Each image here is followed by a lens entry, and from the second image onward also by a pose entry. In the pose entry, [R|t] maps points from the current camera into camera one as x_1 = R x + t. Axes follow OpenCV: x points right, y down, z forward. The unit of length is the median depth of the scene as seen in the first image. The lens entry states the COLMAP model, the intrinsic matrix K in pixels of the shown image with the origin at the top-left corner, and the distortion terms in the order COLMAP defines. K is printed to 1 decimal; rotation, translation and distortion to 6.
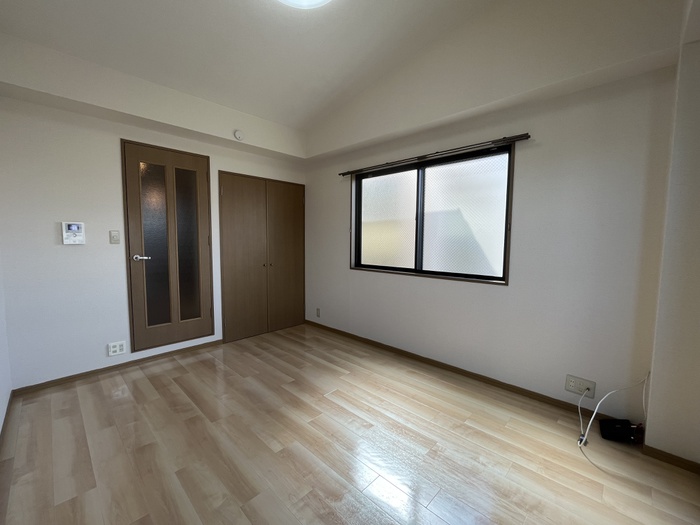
lens RADIAL K [[289.9, 0, 350.0], [0, 289.9, 262.5], [0, 0, 1]] dist [-0.001290, 0.000162]
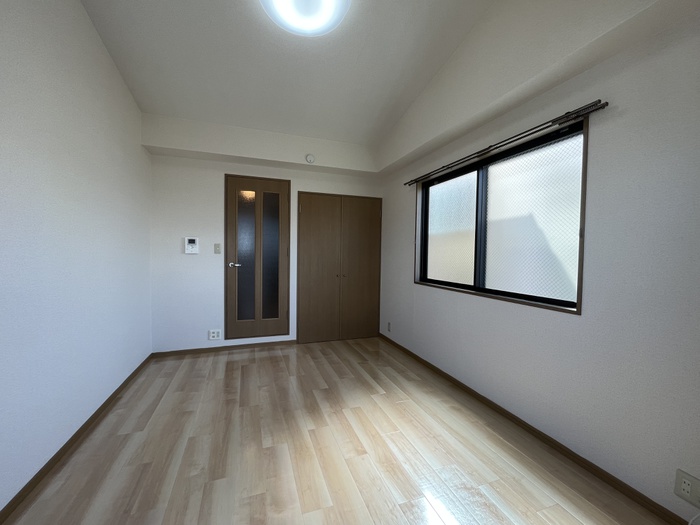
lens RADIAL K [[289.9, 0, 350.0], [0, 289.9, 262.5], [0, 0, 1]] dist [-0.001290, 0.000162]
pose [[0.895942, 0.019529, -0.443741, 0.285016], [-0.041951, 0.998288, -0.040767, 0.003298], [0.442185, 0.055140, 0.895227, 0.087360]]
